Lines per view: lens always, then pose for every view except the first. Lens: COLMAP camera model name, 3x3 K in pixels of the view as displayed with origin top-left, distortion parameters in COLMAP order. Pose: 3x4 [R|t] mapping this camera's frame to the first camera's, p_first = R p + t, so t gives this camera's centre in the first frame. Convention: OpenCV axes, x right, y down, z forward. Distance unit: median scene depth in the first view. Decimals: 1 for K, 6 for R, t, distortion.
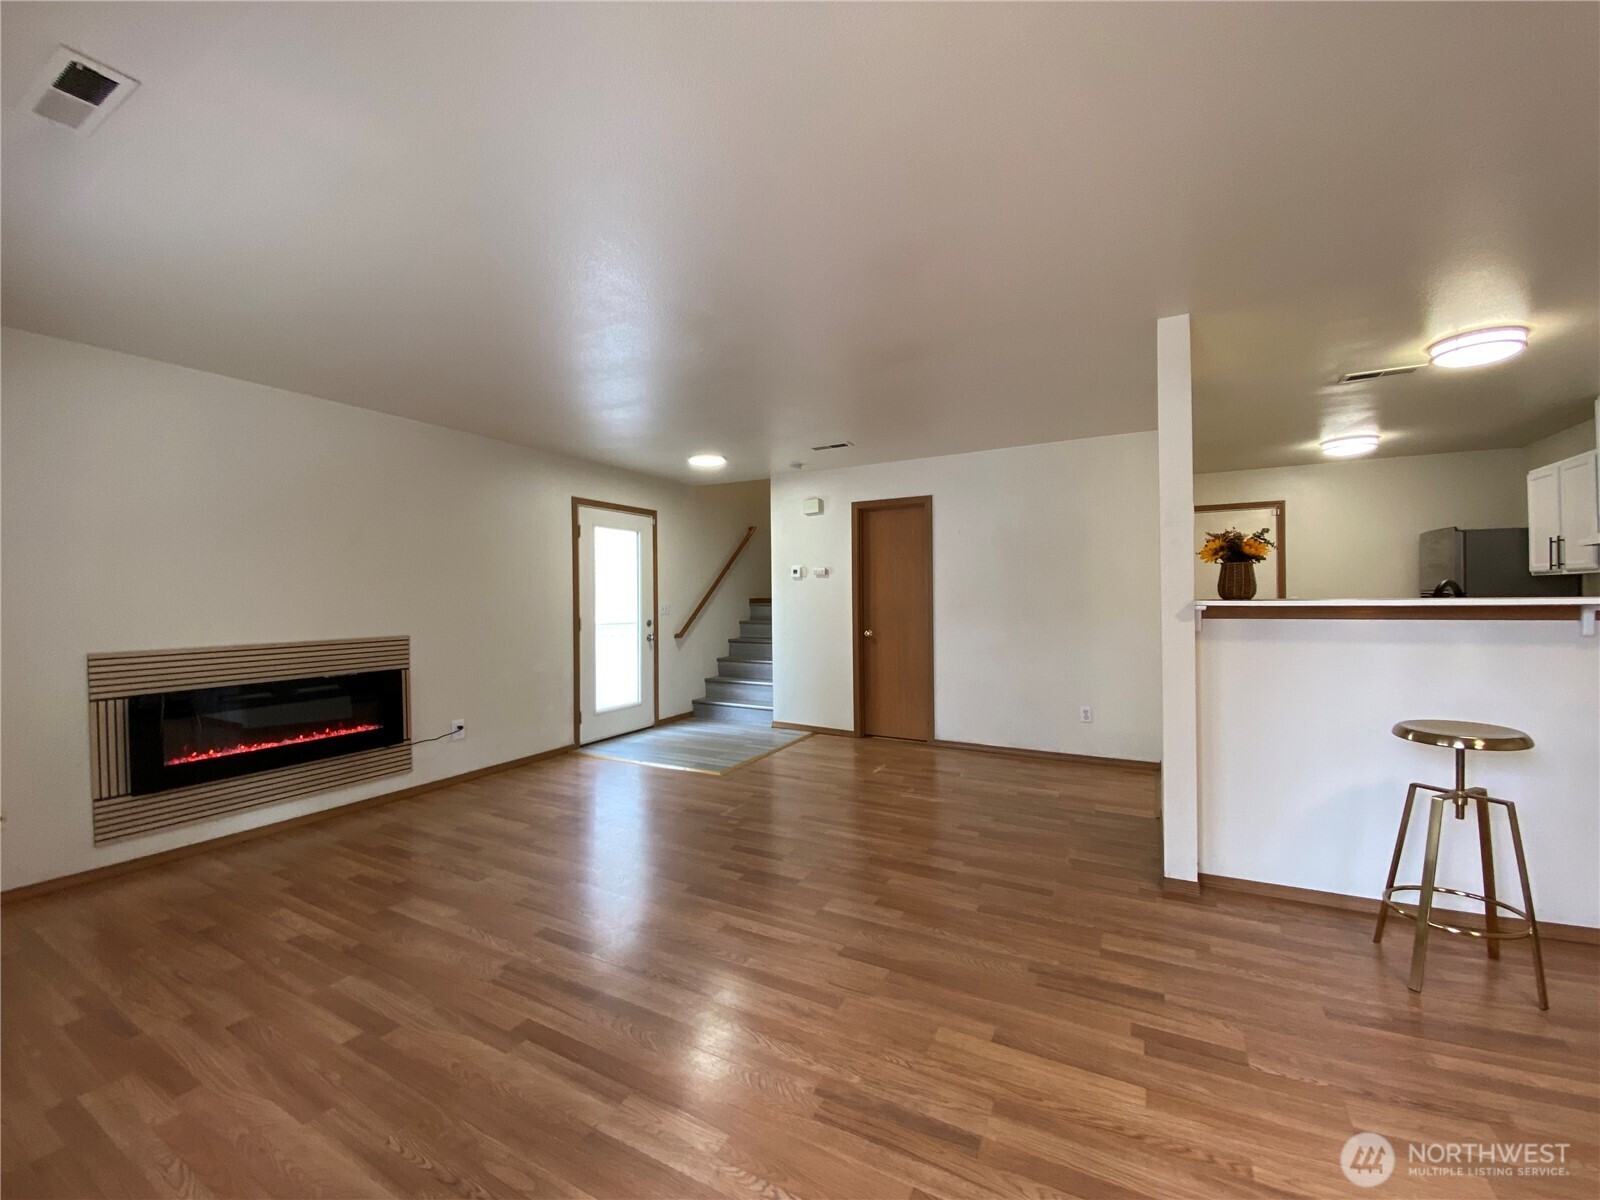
lens RADIAL K [[648.3, 0, 801.9], [0, 648.3, 597.8], [0, 0, 1]] dist [0.013459, -0.017099]
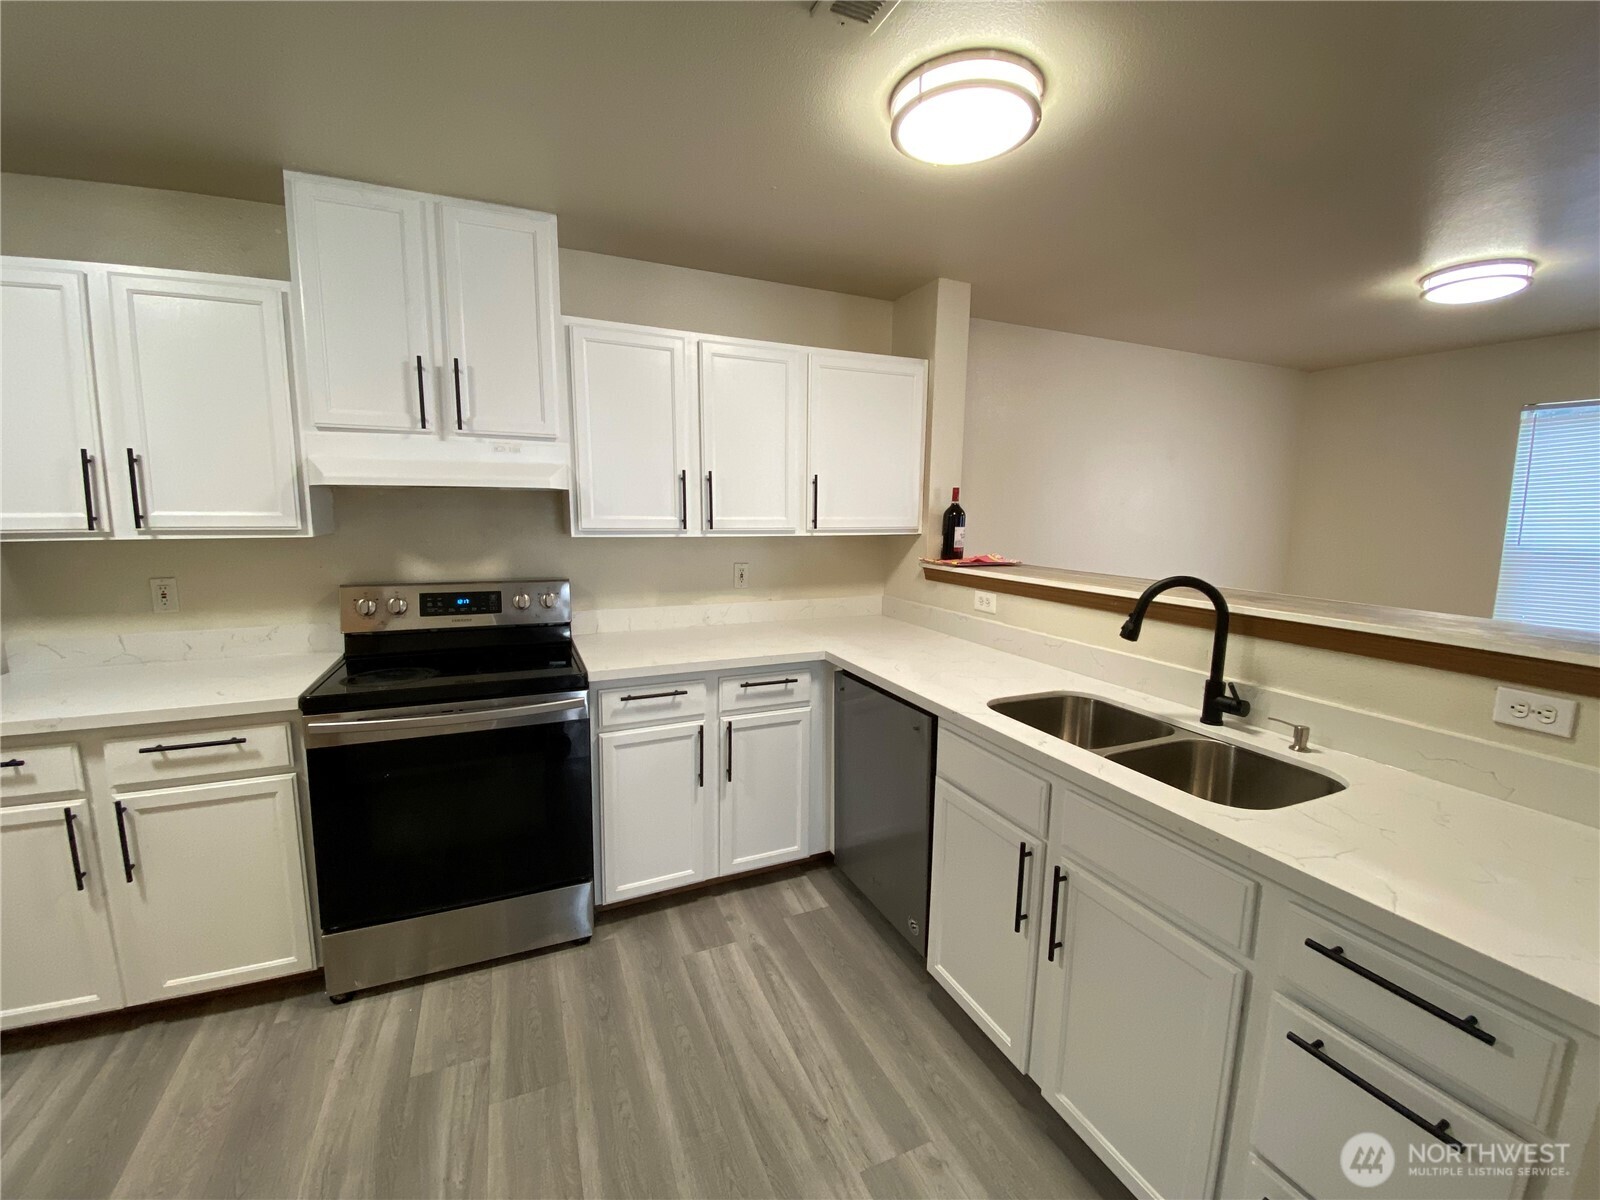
lens RADIAL K [[648.3, 0, 795.4], [0, 648.3, 597.6], [0, 0, 1]] dist [0.013459, -0.017099]
pose [[-0.797247, -0.067355, 0.599883, 0.627094], [0.006718, 0.992704, 0.120389, -0.051525], [-0.603615, 0.100009, -0.790978, 1.163798]]
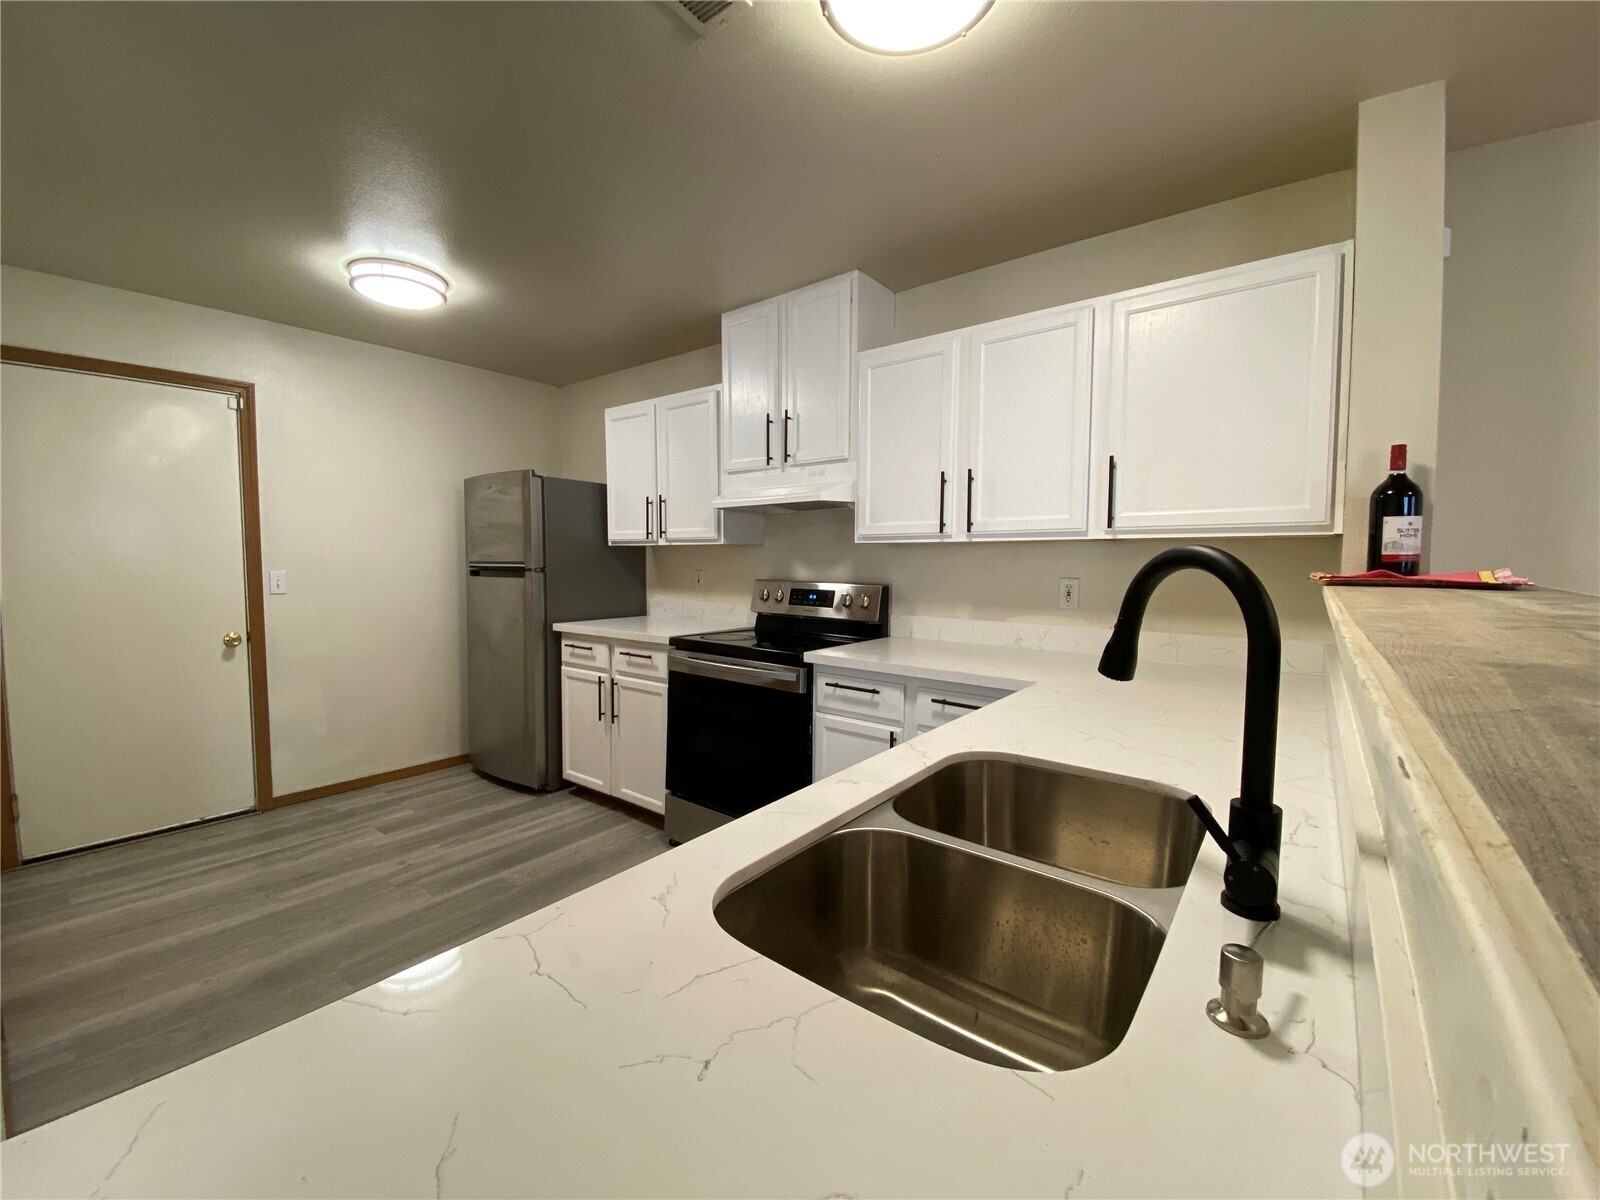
lens RADIAL K [[648.3, 0, 797.1], [0, 648.3, 594.7], [0, 0, 1]] dist [0.013459, -0.017099]
pose [[0.168838, -0.029619, 0.985199, 0.475963], [-0.009032, 0.999460, 0.031595, -0.003331], [-0.985602, -0.014233, 0.168479, 0.760646]]
